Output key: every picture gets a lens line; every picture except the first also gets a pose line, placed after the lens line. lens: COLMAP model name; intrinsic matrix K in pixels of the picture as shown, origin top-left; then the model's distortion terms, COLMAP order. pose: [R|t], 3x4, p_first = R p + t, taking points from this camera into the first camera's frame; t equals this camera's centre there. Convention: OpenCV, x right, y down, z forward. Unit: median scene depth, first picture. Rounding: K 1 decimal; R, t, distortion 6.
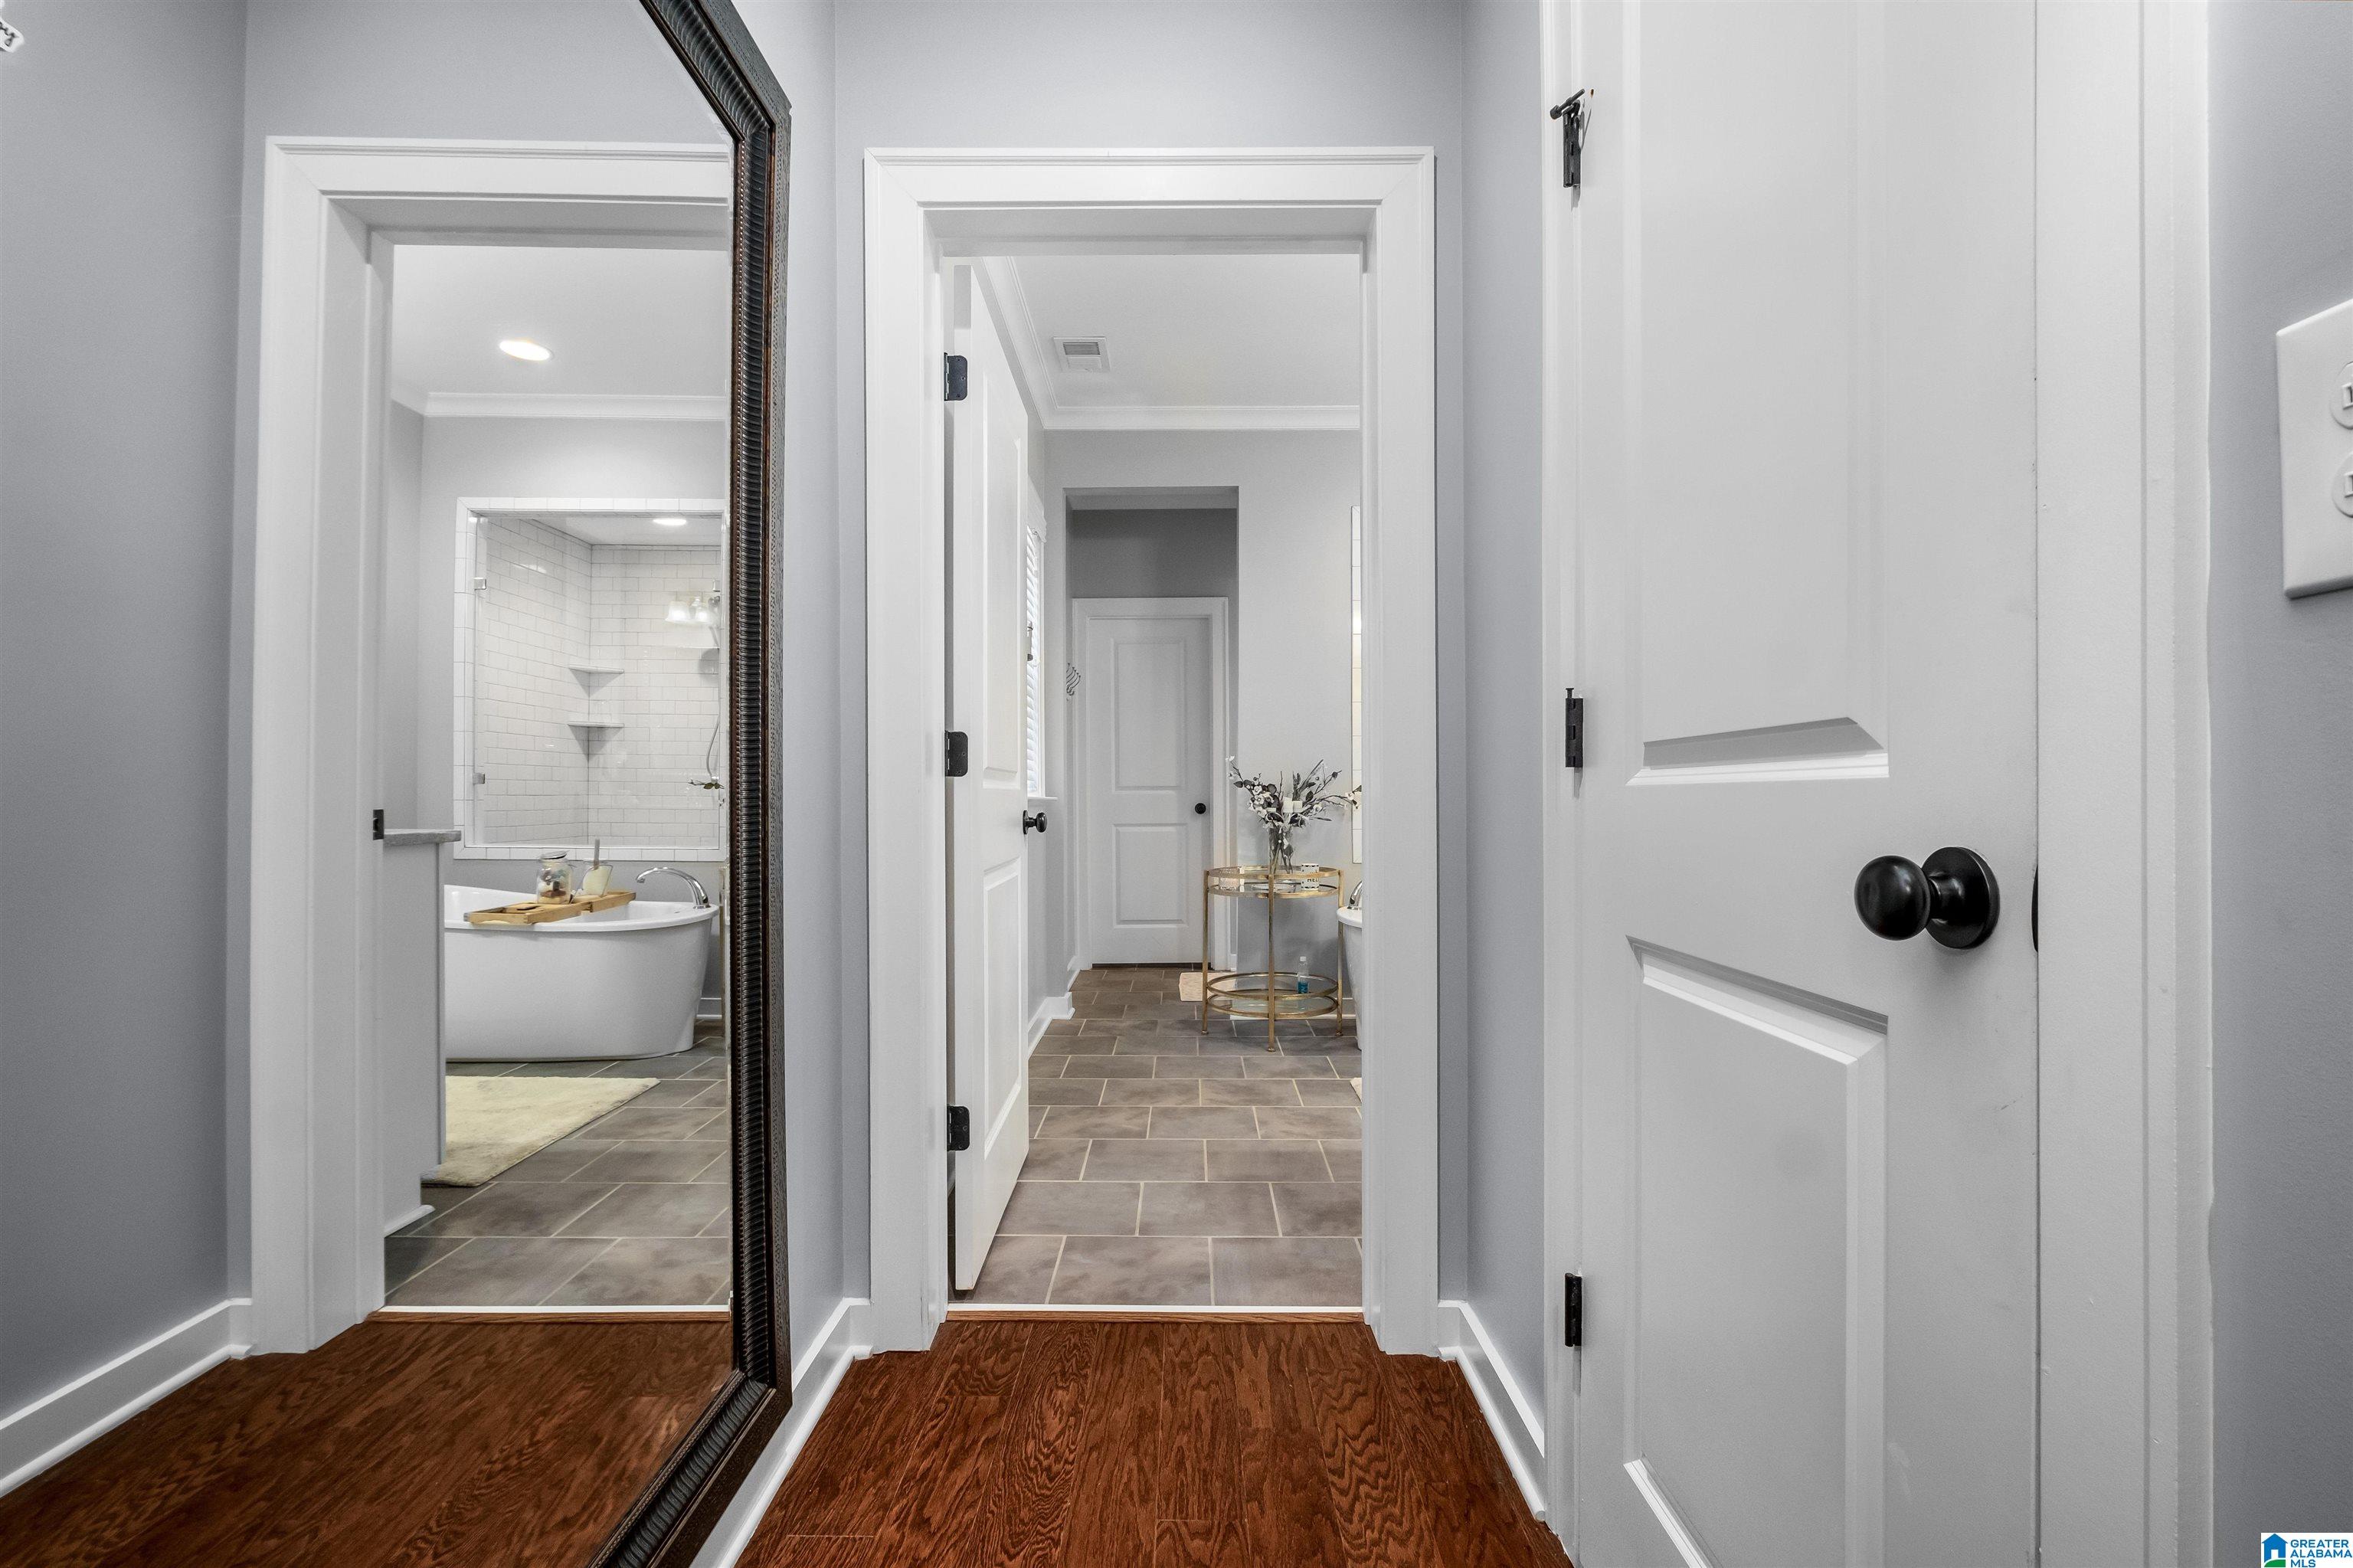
lens RADIAL K [[1039.5, 0, 1176.5], [0, 1039.5, 784.0], [0, 0, 1]] dist [-0.002667, -0.000099]
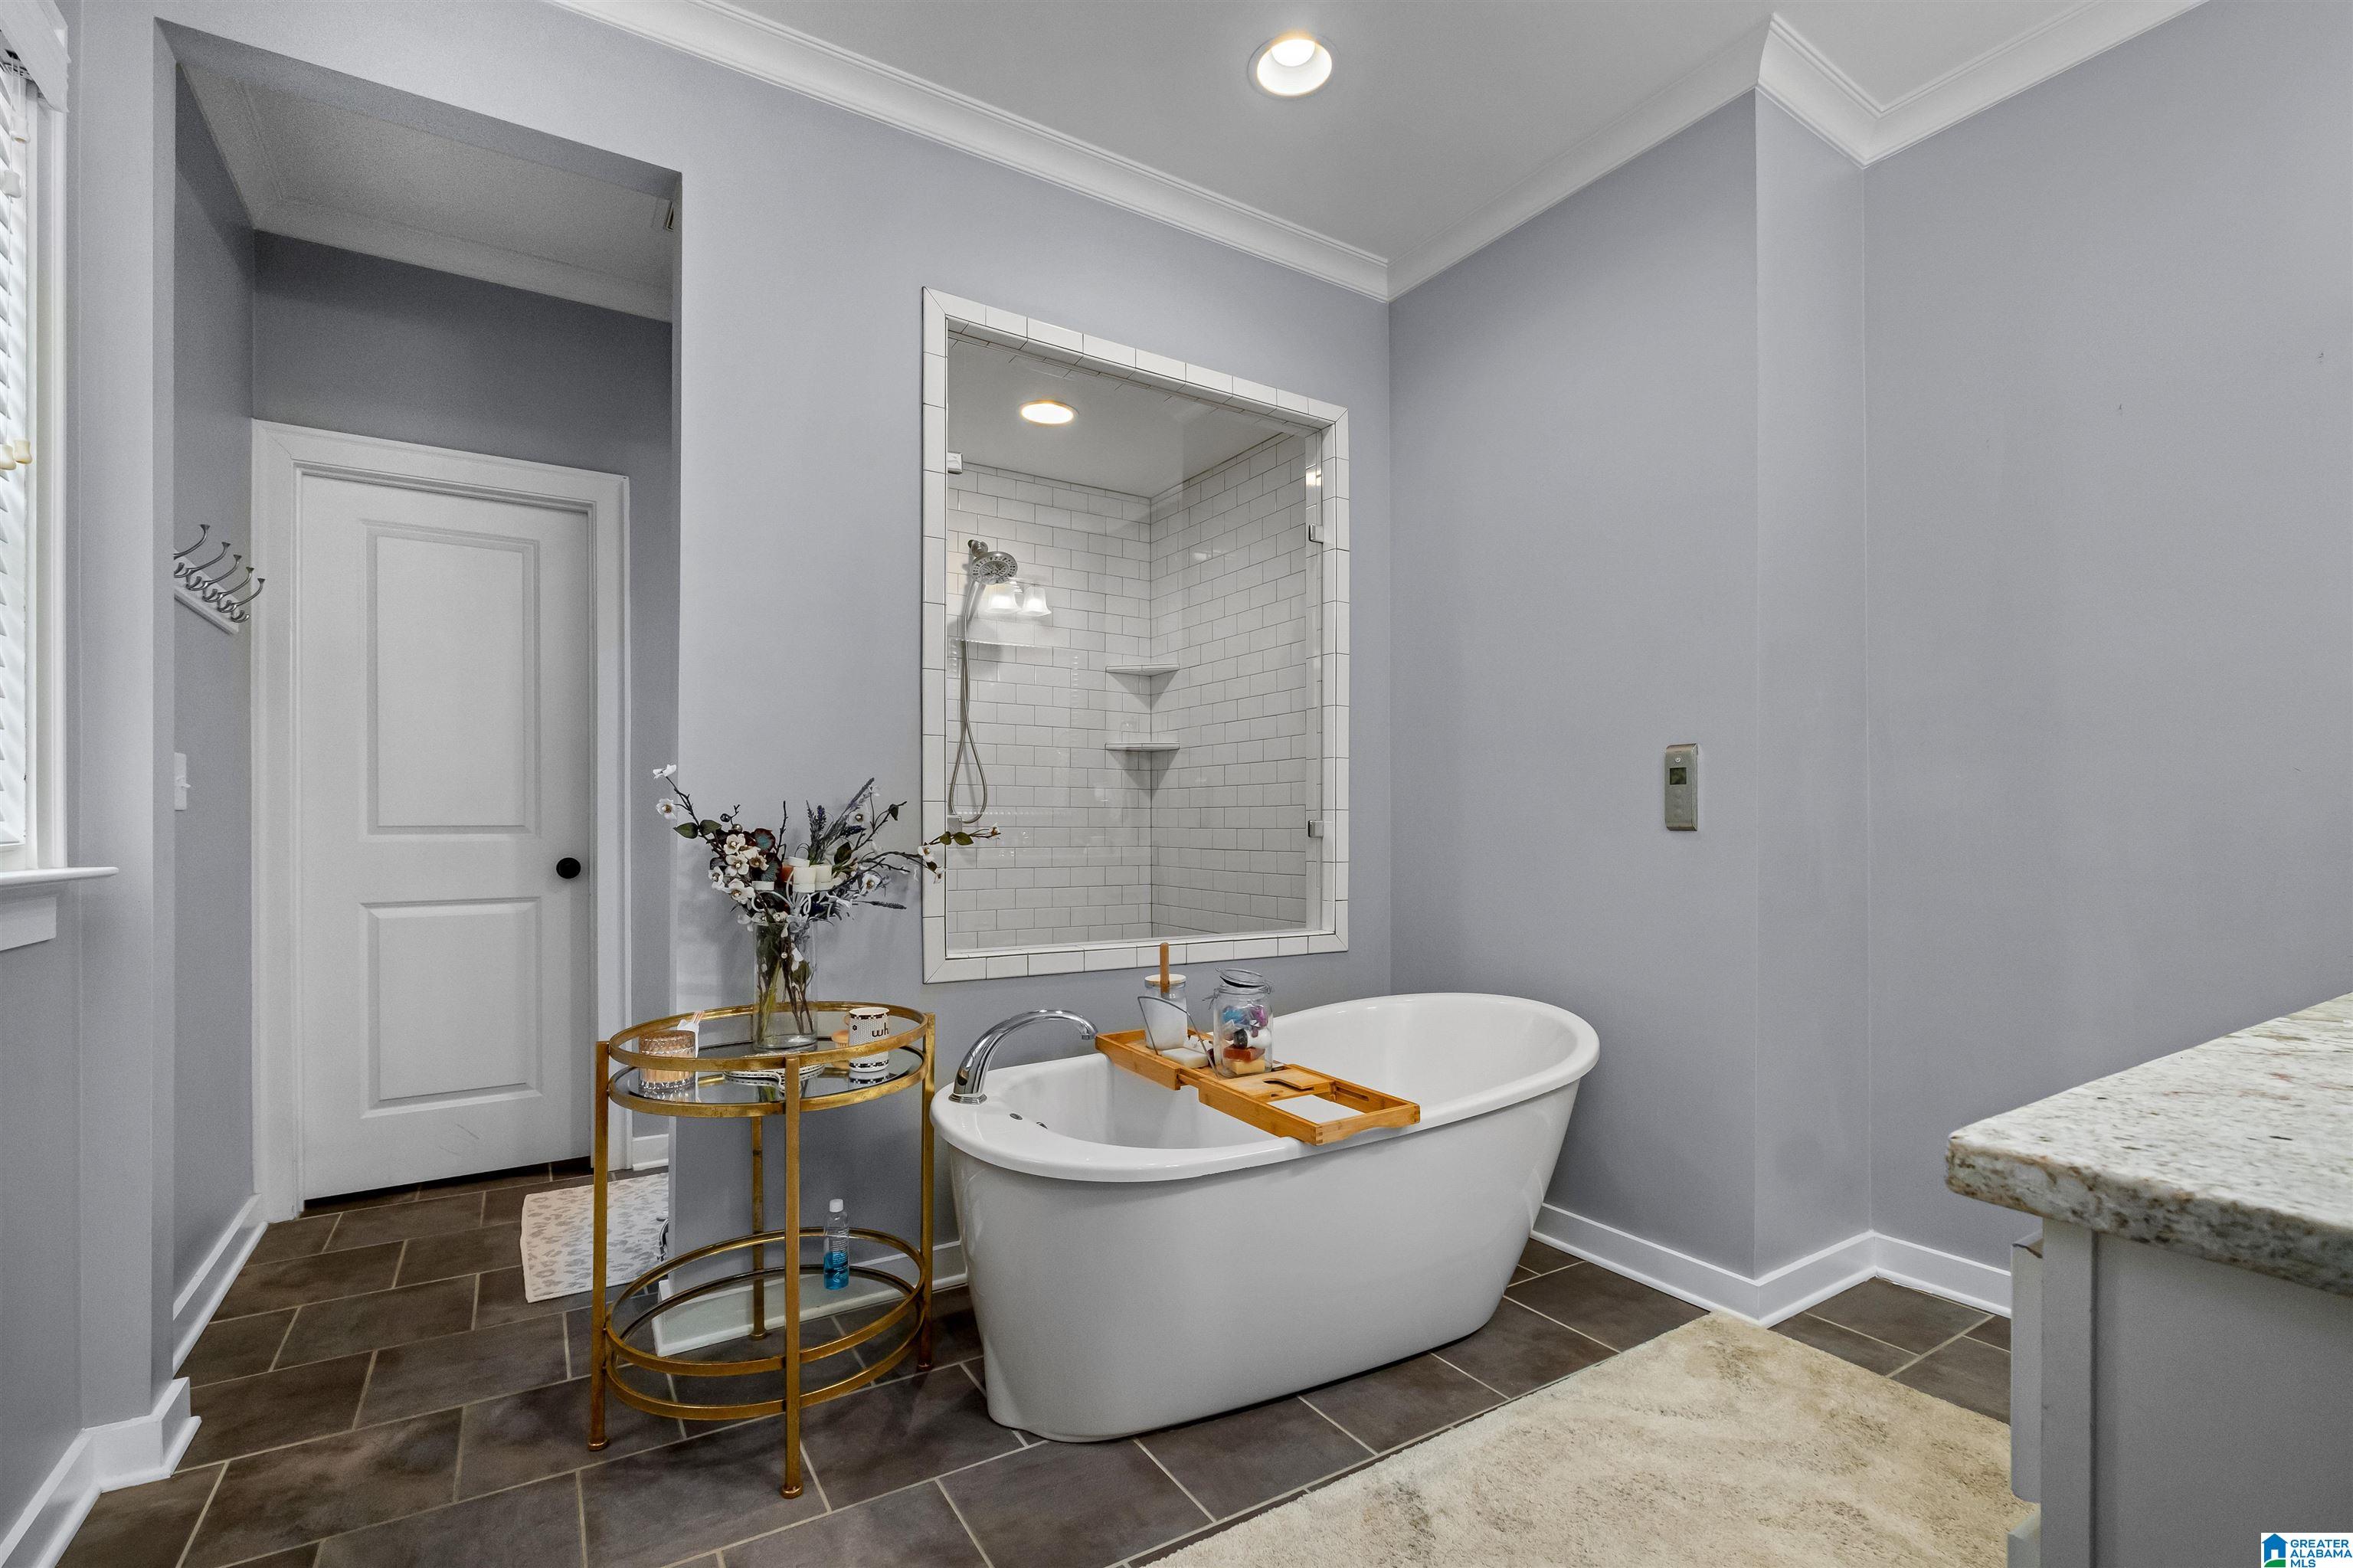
lens RADIAL K [[1042.0, 0, 1170.8], [0, 1042.0, 812.0], [0, 0, 1]] dist [-0.002371, 0.000335]
pose [[0.845809, 0.004378, 0.533467, -0.001223], [-0.005298, 0.999986, 0.000193, -0.008380], [-0.533459, -0.002990, 0.845821, 0.514995]]
